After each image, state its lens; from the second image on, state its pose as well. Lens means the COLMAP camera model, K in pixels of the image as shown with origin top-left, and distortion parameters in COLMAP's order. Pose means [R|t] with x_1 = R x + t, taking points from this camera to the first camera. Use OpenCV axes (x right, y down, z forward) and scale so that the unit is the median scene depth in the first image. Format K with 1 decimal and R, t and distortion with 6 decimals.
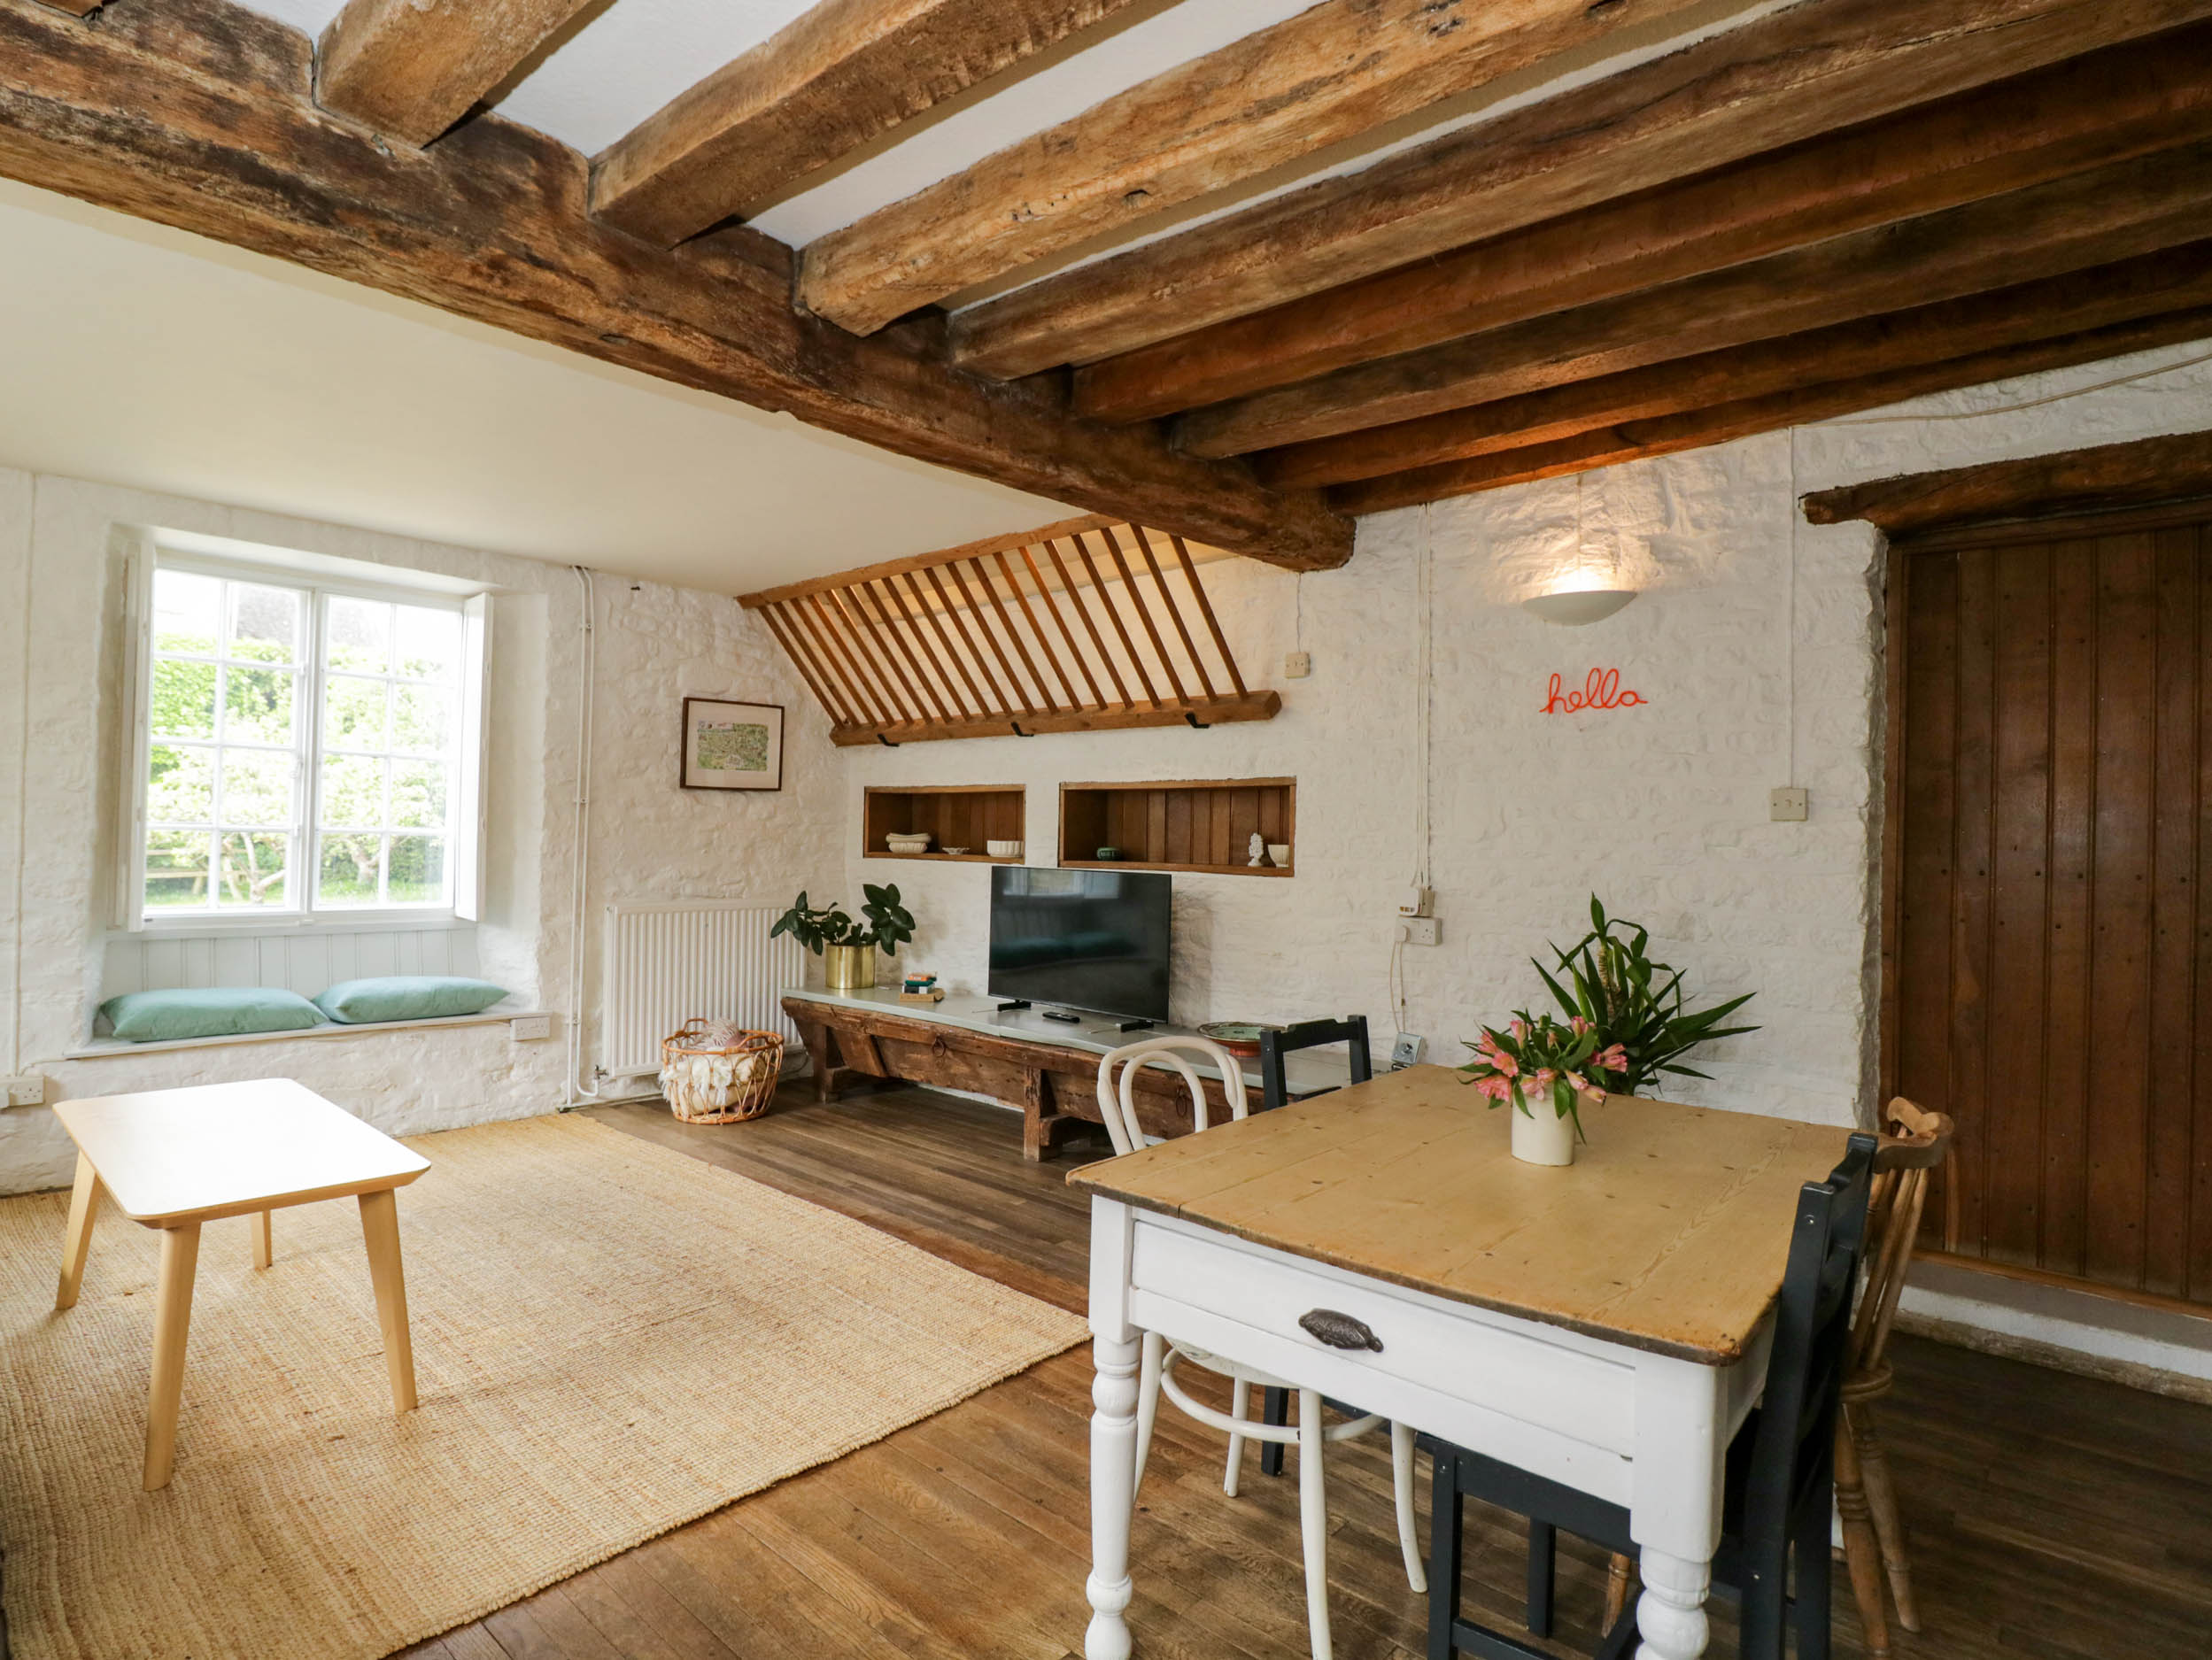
lens RADIAL K [[1153.4, 0, 1091.9], [0, 1153.4, 829.0], [0, 0, 1]] dist [0.002605, -0.015059]
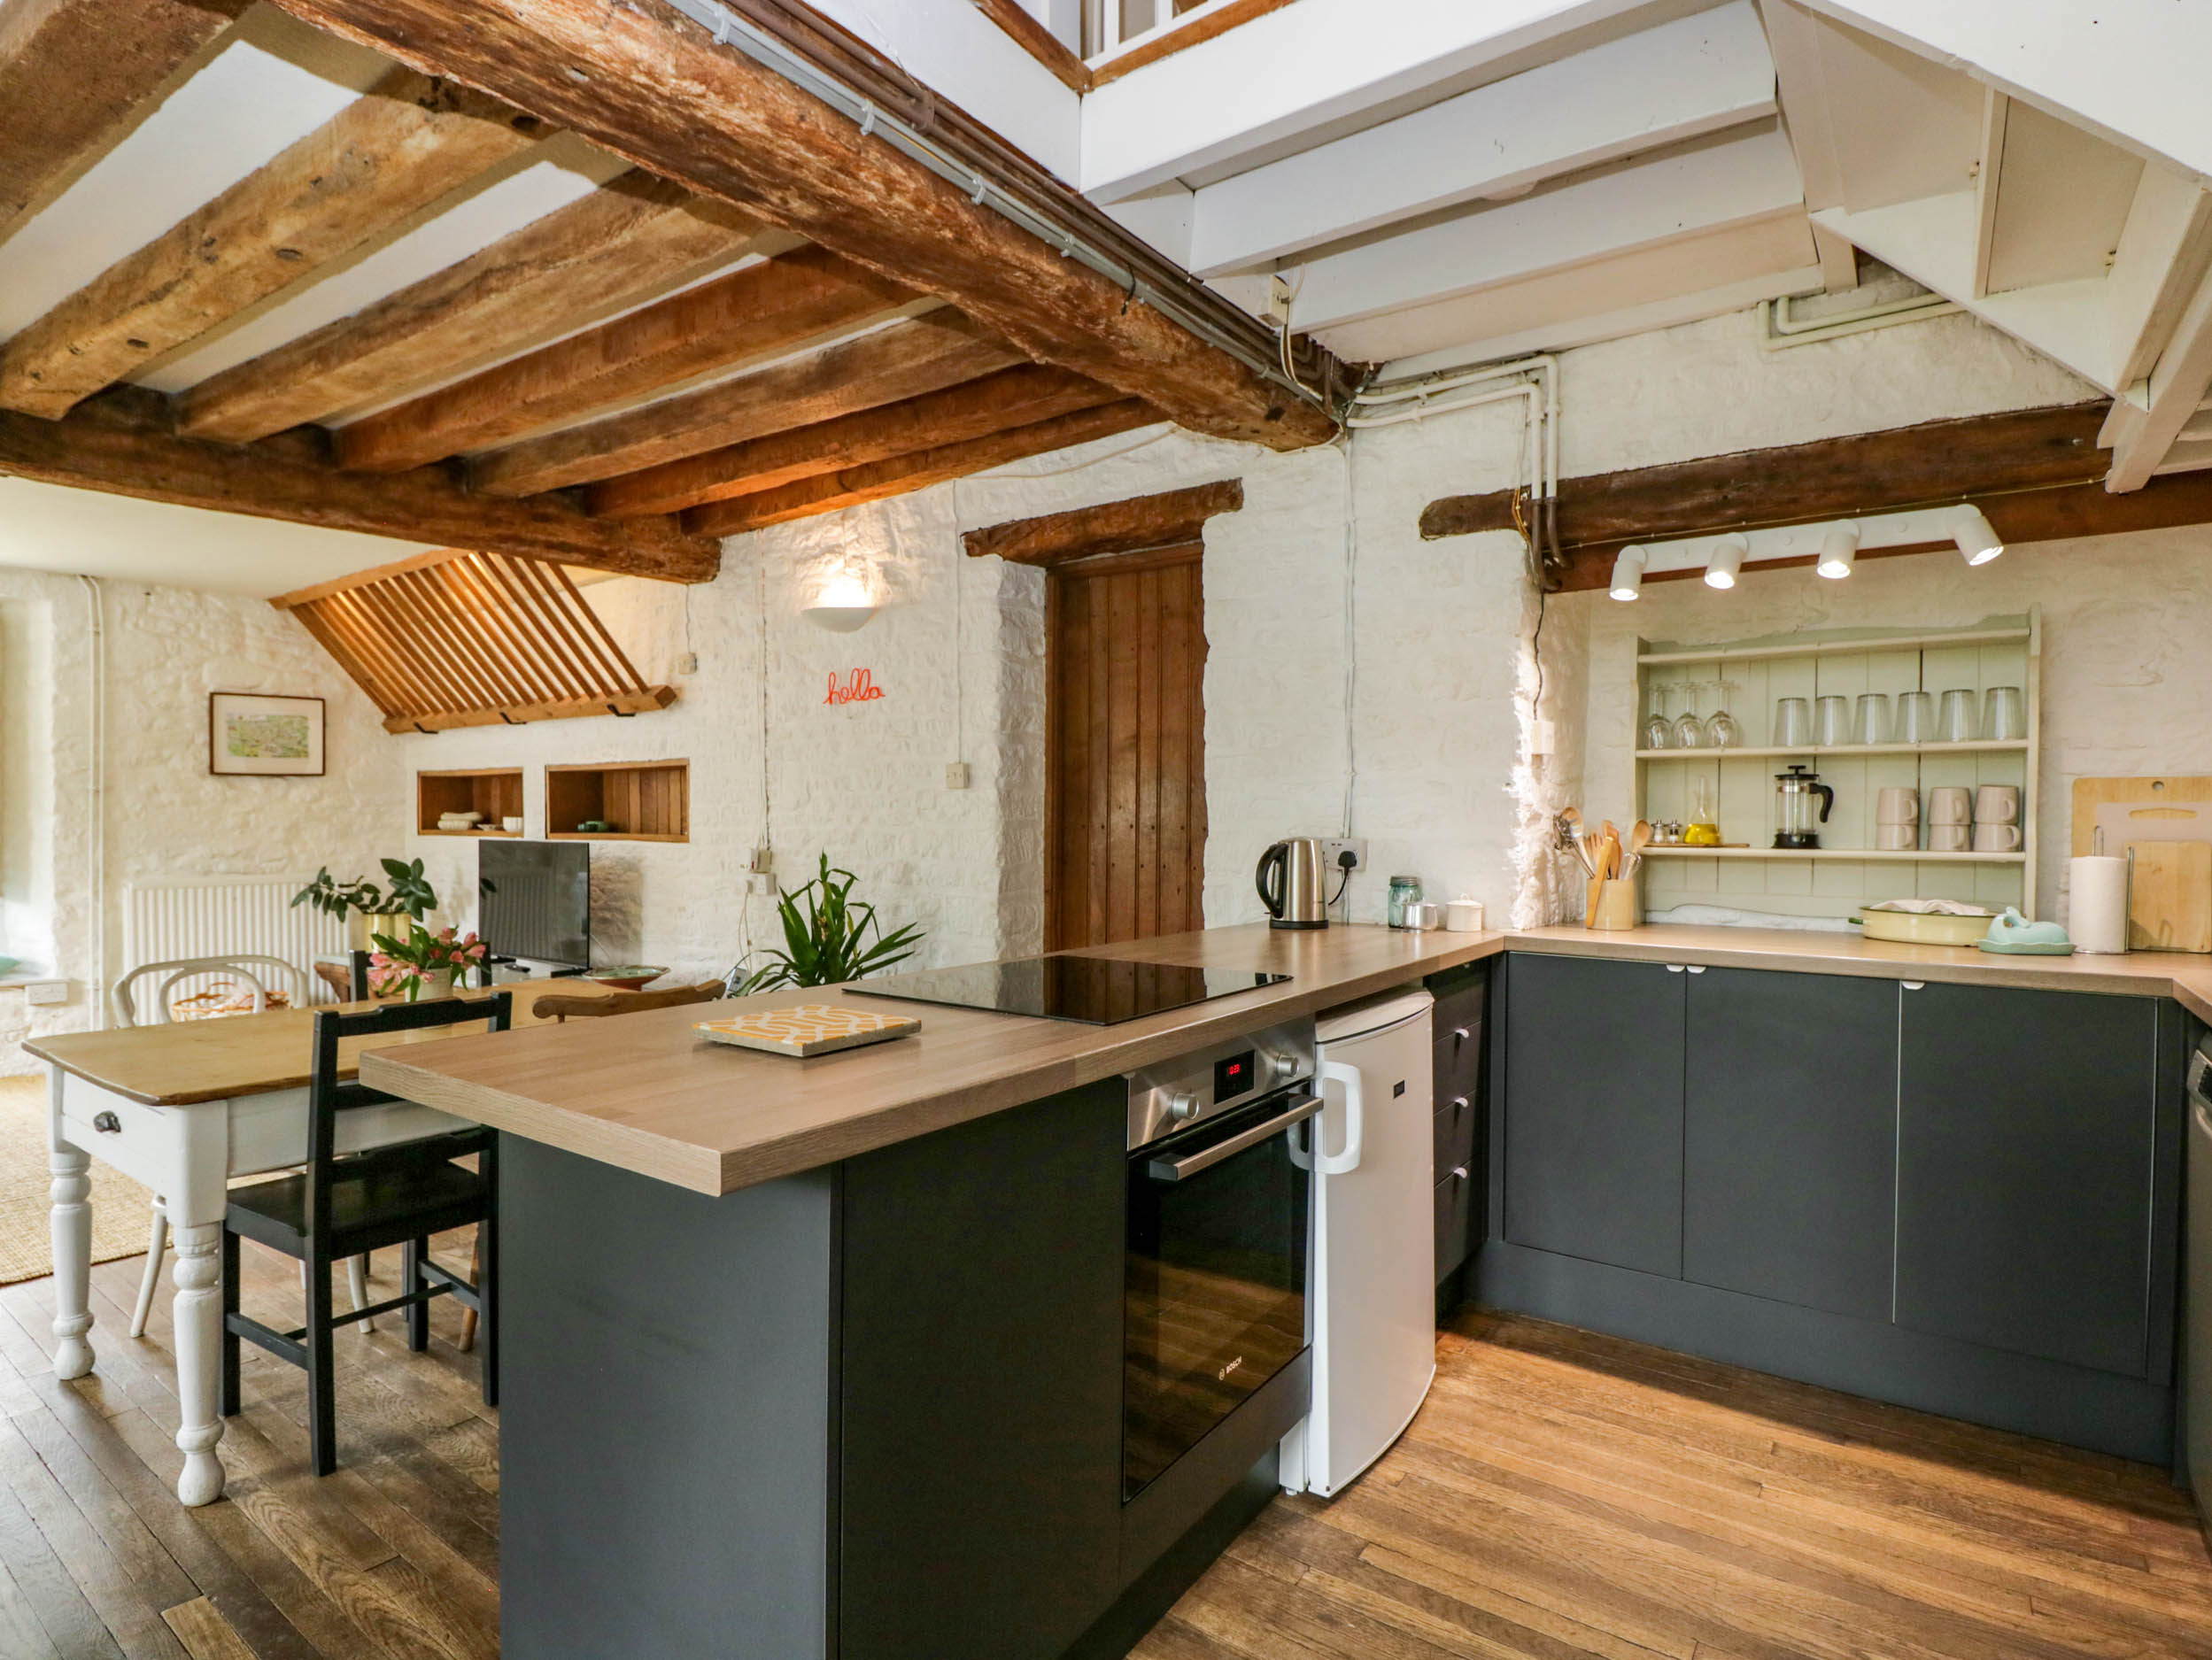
lens RADIAL K [[1153.4, 0, 1092.3], [0, 1153.4, 834.0], [0, 0, 1]] dist [0.002605, -0.015059]
pose [[0.995013, -0.018976, 0.097929, 0.587784], [0.016699, 0.999572, 0.024024, 0.013906], [-0.098342, -0.022269, 0.994903, -0.275496]]
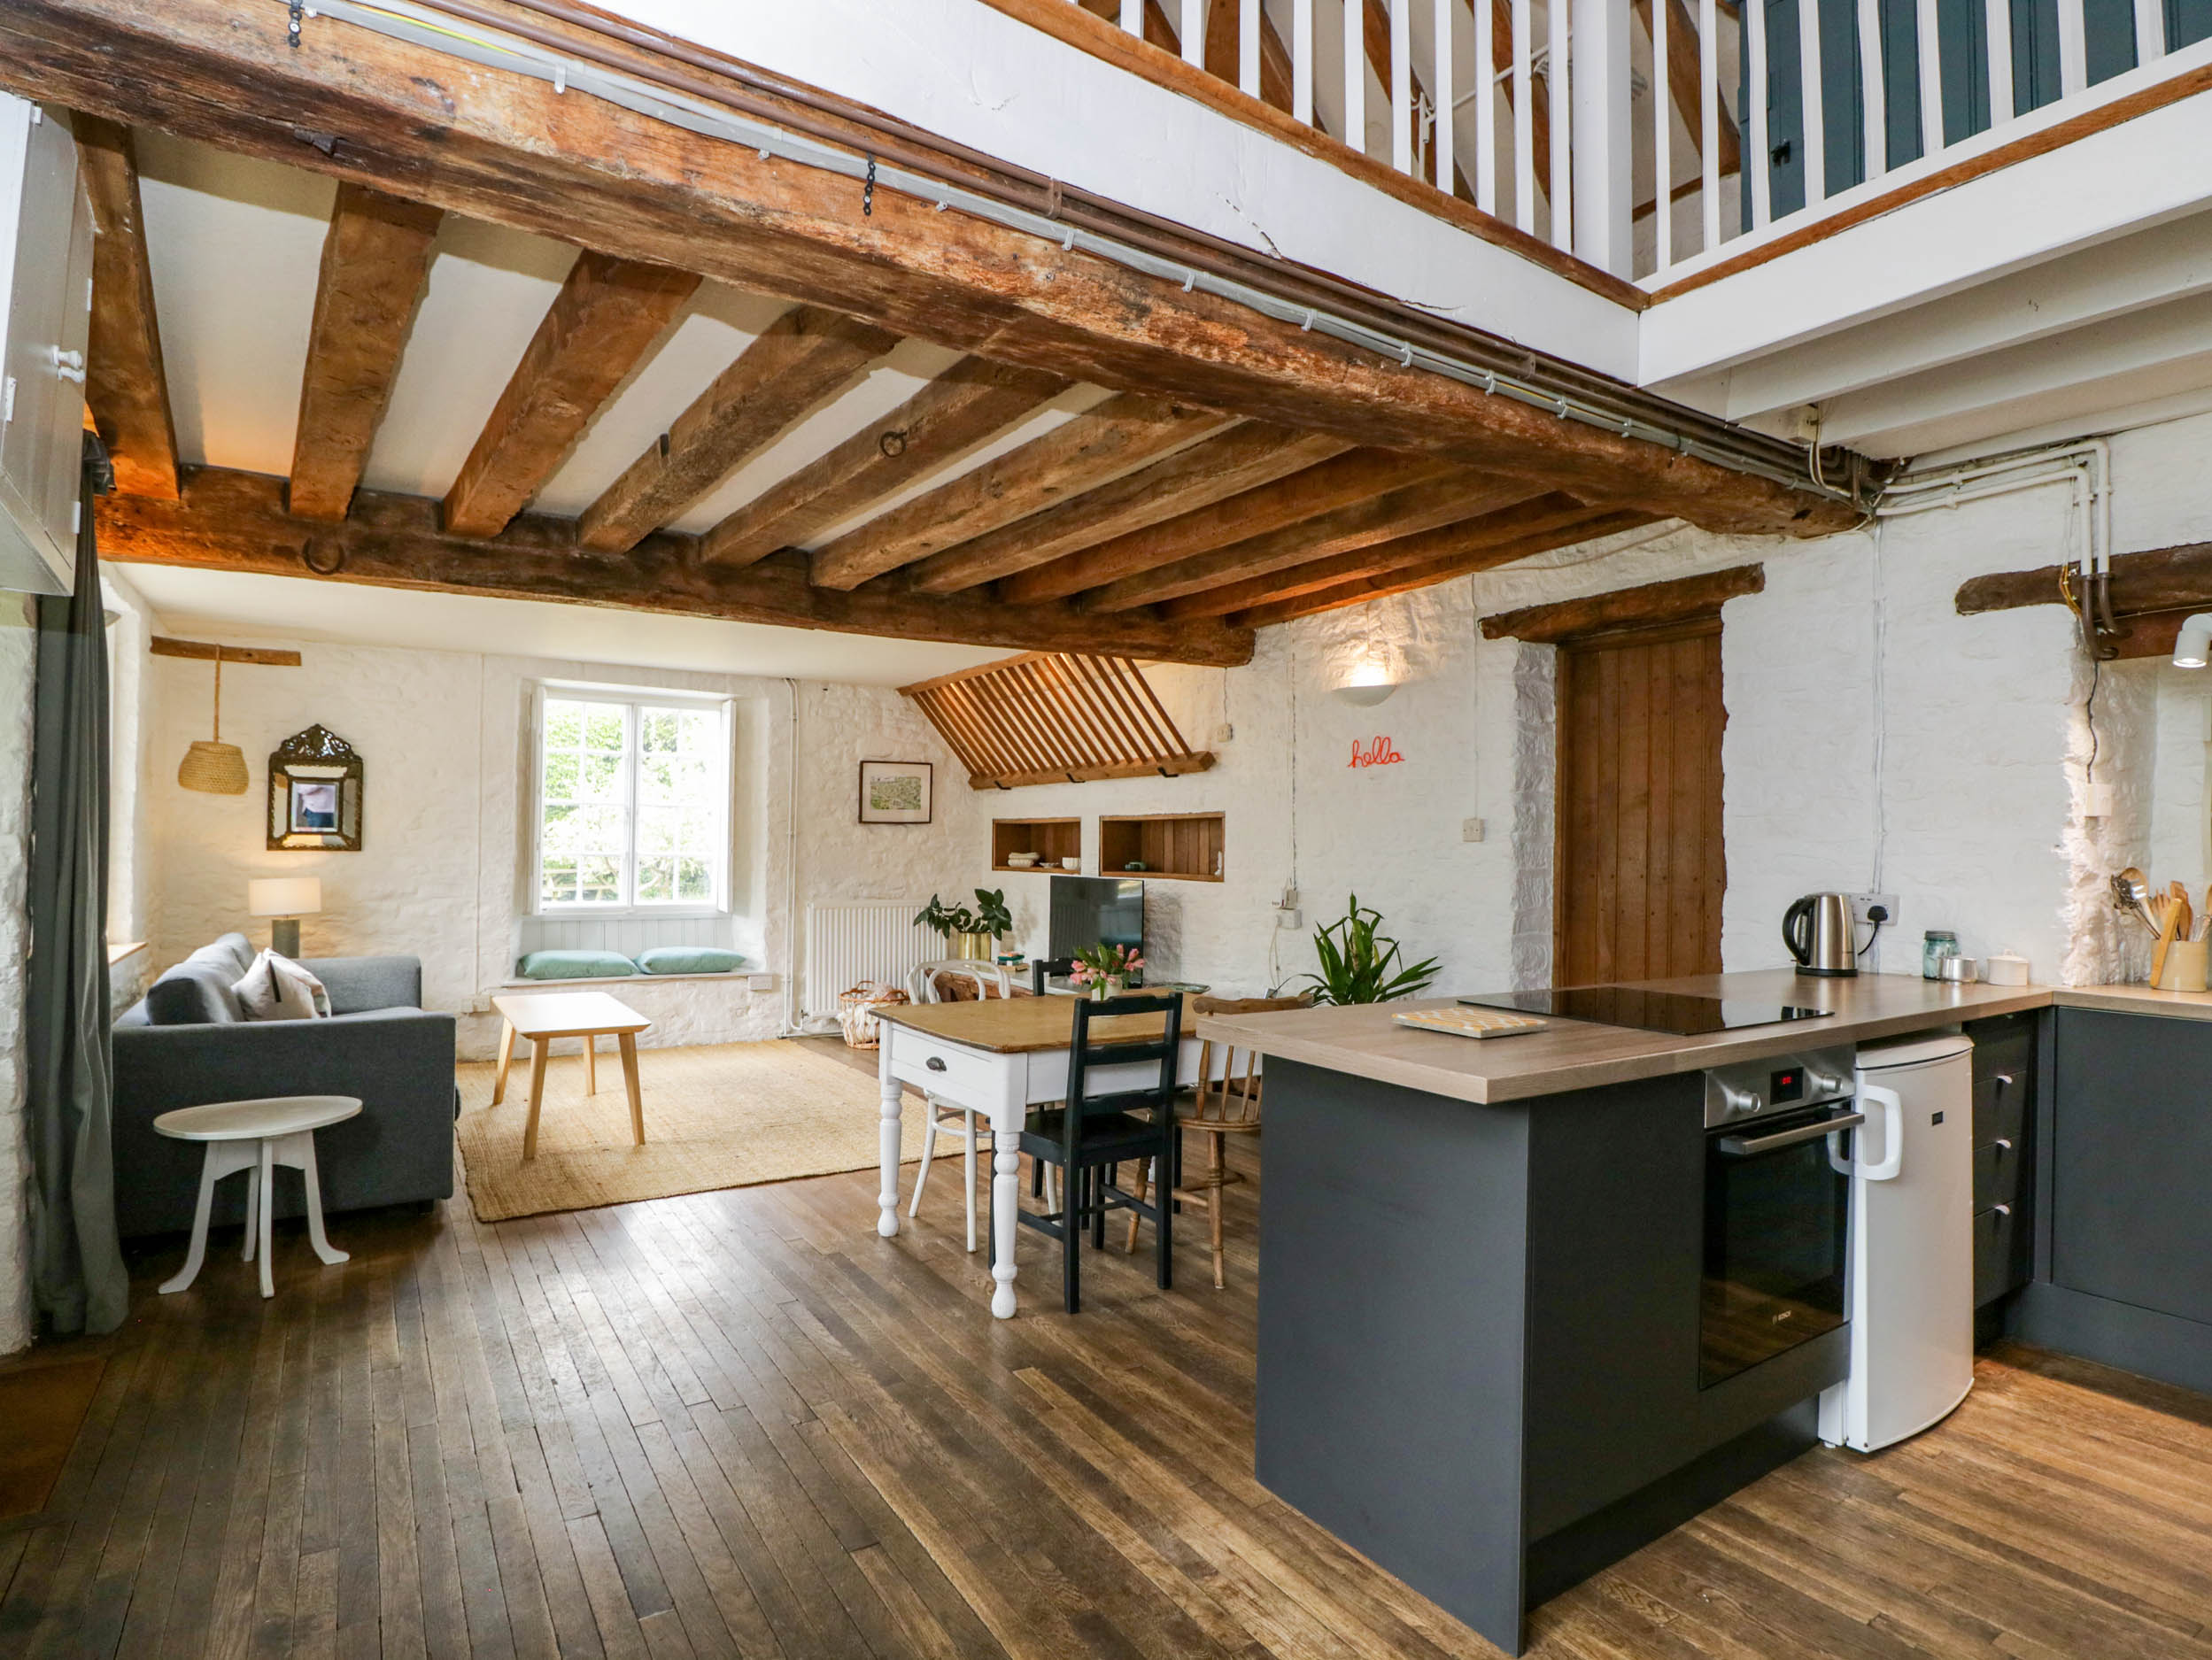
lens RADIAL K [[1153.4, 0, 1091.4], [0, 1153.4, 837.4], [0, 0, 1]] dist [0.002605, -0.015059]
pose [[0.964225, -0.011766, -0.264825, 0.491305], [0.010052, 0.999919, -0.007826, -0.004854], [0.264896, 0.004884, 0.964265, -0.513466]]
